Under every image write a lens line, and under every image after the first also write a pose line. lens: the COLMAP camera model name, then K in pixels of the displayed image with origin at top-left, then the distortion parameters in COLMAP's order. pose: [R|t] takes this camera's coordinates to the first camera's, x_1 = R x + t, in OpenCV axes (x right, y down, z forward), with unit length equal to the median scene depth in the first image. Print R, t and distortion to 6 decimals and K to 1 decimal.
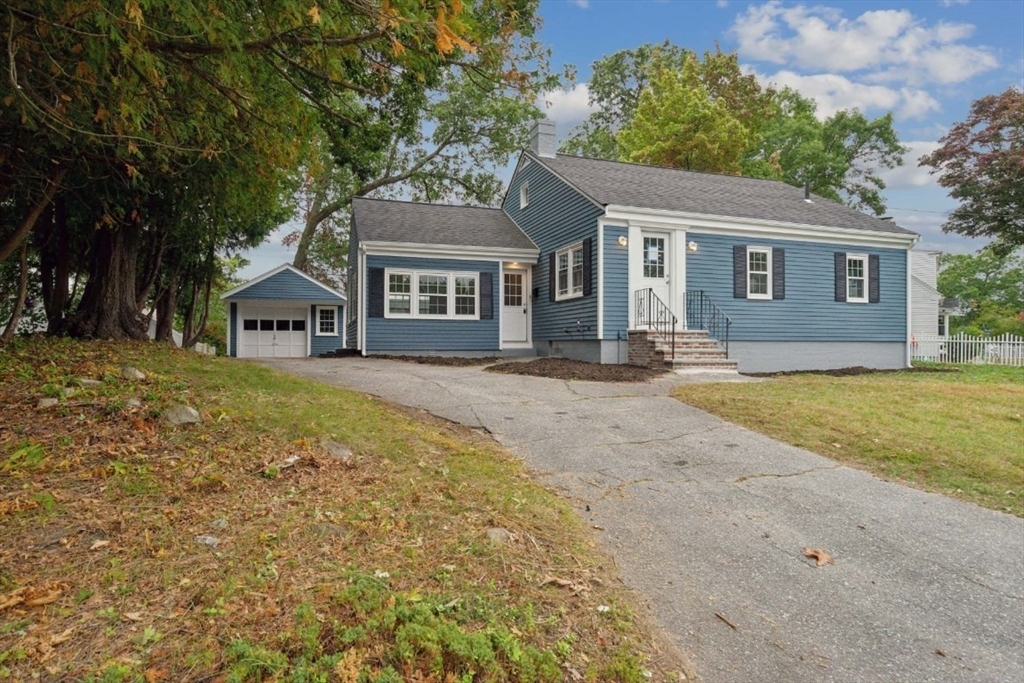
lens RADIAL K [[567.3, 0, 523.4], [0, 567.3, 343.8], [0, 0, 1]] dist [0.000900, 0.000274]
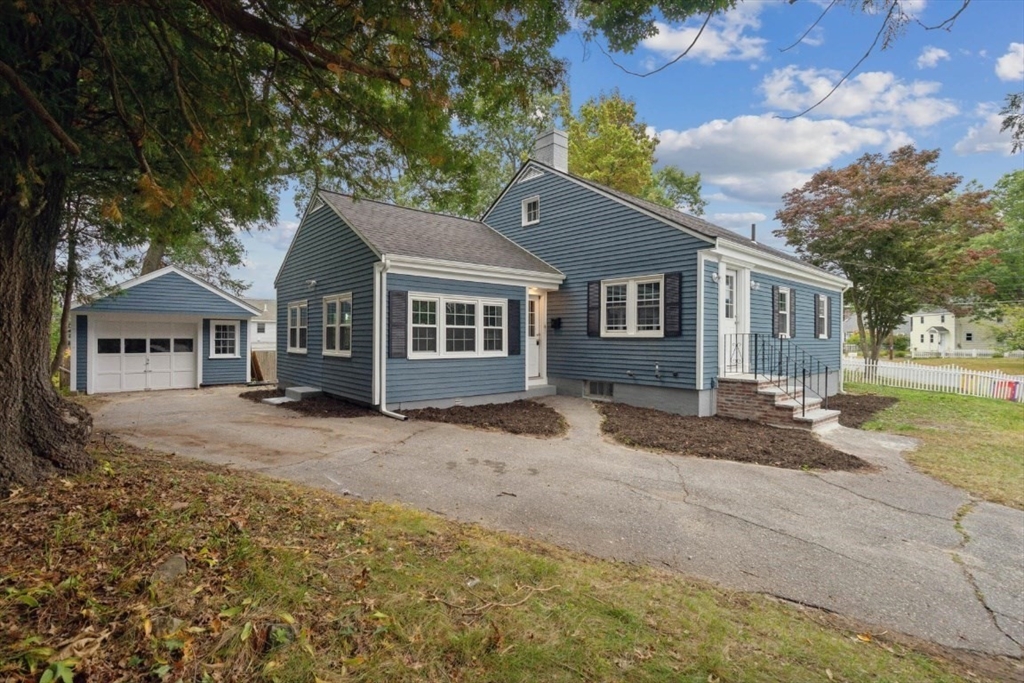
lens RADIAL K [[470.4, 0, 510.6], [0, 470.4, 337.7], [0, 0, 1]] dist [-0.003204, -0.000132]
pose [[0.925384, 0.004413, 0.379006, -0.314835], [-0.007536, 0.999949, 0.006755, -0.069868], [-0.378957, -0.009107, 0.925370, 0.337874]]
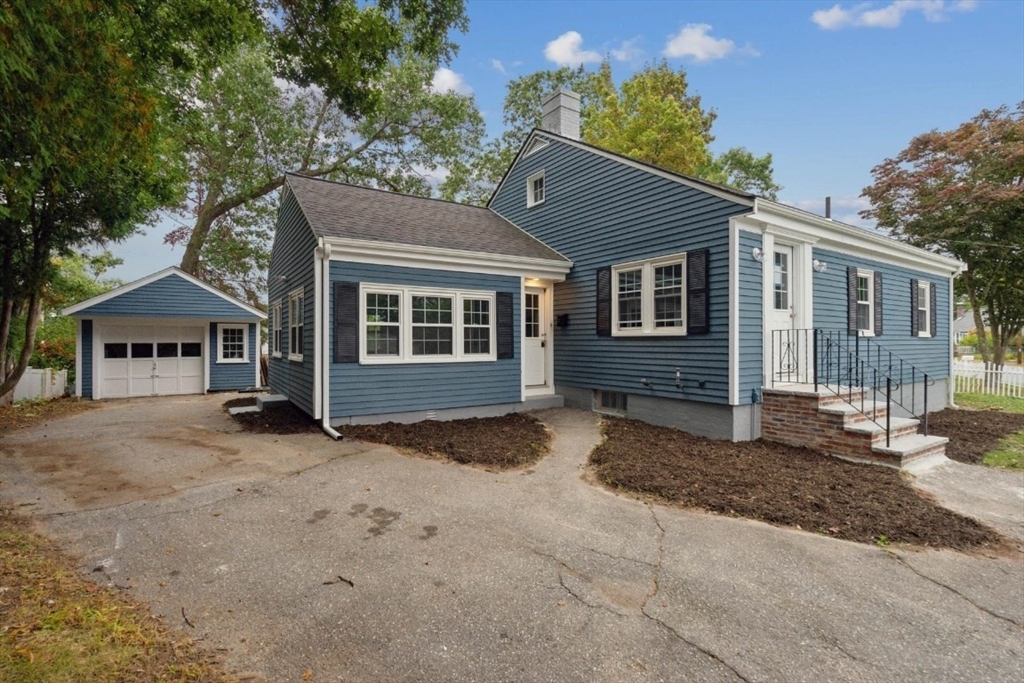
lens RADIAL K [[465.1, 0, 512.0], [0, 465.1, 341.5], [0, 0, 1]] dist [-0.001462, -0.000429]
pose [[0.970803, -0.001902, 0.239869, -0.182778], [0.000591, 0.999984, 0.005540, -0.064497], [-0.239876, -0.005237, 0.970789, 0.418837]]
